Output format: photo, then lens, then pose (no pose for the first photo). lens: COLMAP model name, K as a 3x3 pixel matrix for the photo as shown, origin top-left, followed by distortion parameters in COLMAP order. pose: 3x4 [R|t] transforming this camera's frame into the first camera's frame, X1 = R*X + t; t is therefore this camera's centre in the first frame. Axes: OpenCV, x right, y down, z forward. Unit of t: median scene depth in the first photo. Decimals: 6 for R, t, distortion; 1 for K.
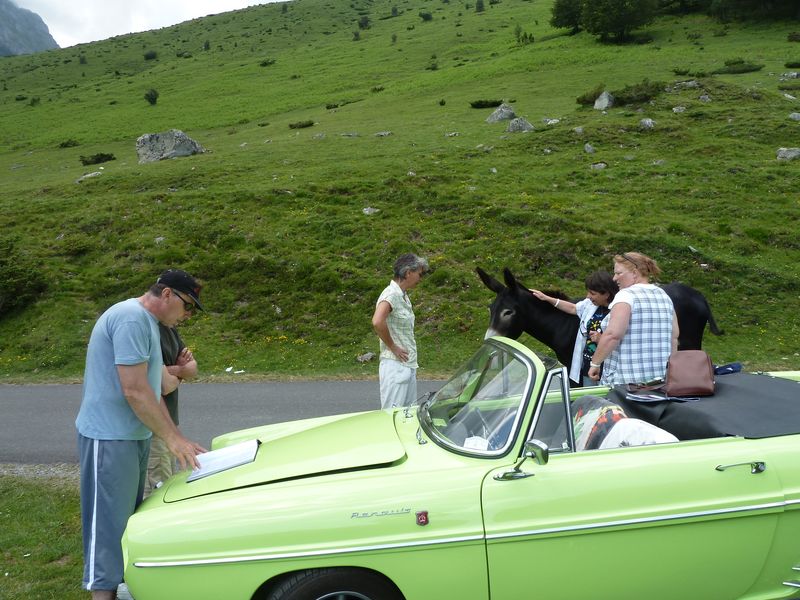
lens RADIAL K [[600.2, 0, 397.8], [0, 600.2, 301.1], [0, 0, 1]] dist [-0.025221, 0.004181]
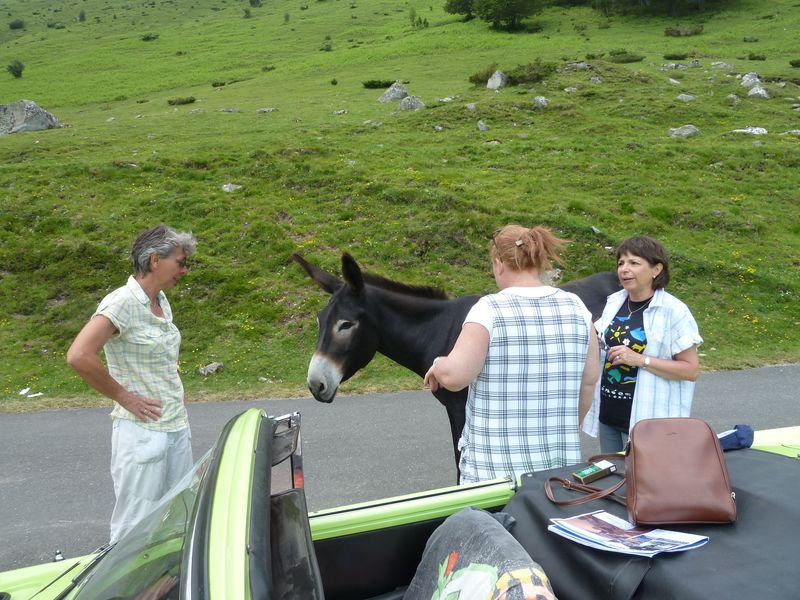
lens RADIAL K [[600.2, 0, 395.5], [0, 600.2, 306.7], [0, 0, 1]] dist [-0.025221, 0.004181]
pose [[0.986985, -0.023737, 0.159053, 0.045265], [0.018892, 0.999312, 0.031900, -0.005842], [-0.159701, -0.028480, 0.986755, 0.131161]]
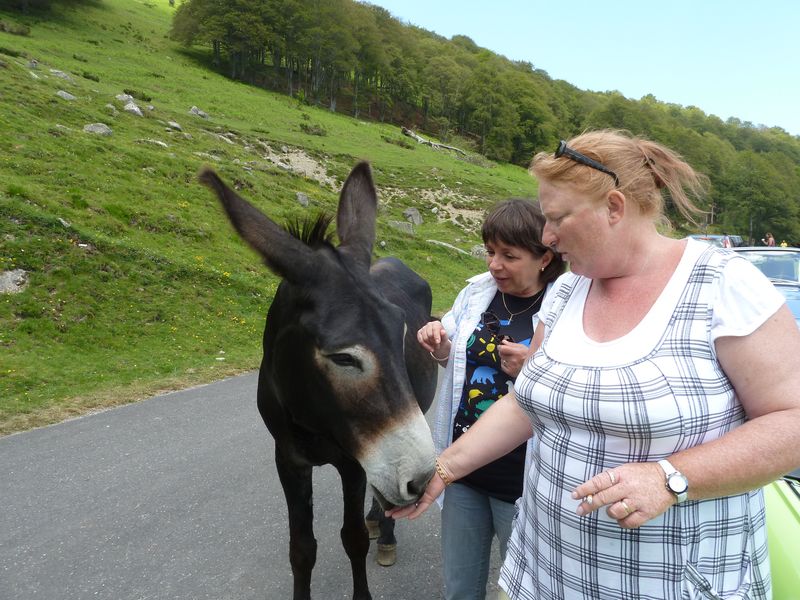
lens RADIAL K [[600.2, 0, 396.2], [0, 600.2, 298.7], [0, 0, 1]] dist [-0.025221, 0.004181]
pose [[0.364726, -0.033592, 0.930509, -0.023161], [0.029776, 0.999259, 0.024403, -0.000917], [-0.930639, 0.018807, 0.365456, 0.278392]]
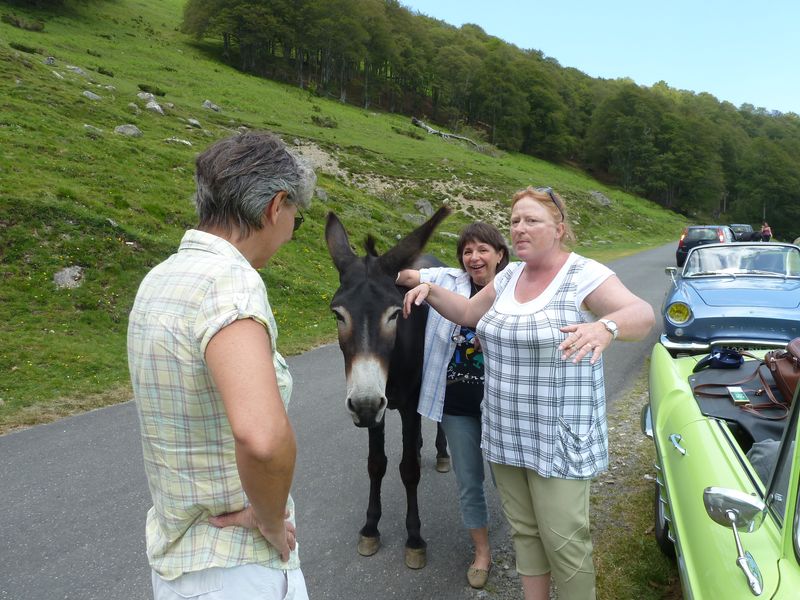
lens RADIAL K [[600.2, 0, 394.9], [0, 600.2, 296.2], [0, 0, 1]] dist [-0.025221, 0.004181]
pose [[0.382343, -0.047022, 0.922823, -0.071066], [0.035550, 0.998714, 0.036160, -0.004302], [-0.923337, 0.018980, 0.383522, 0.270345]]
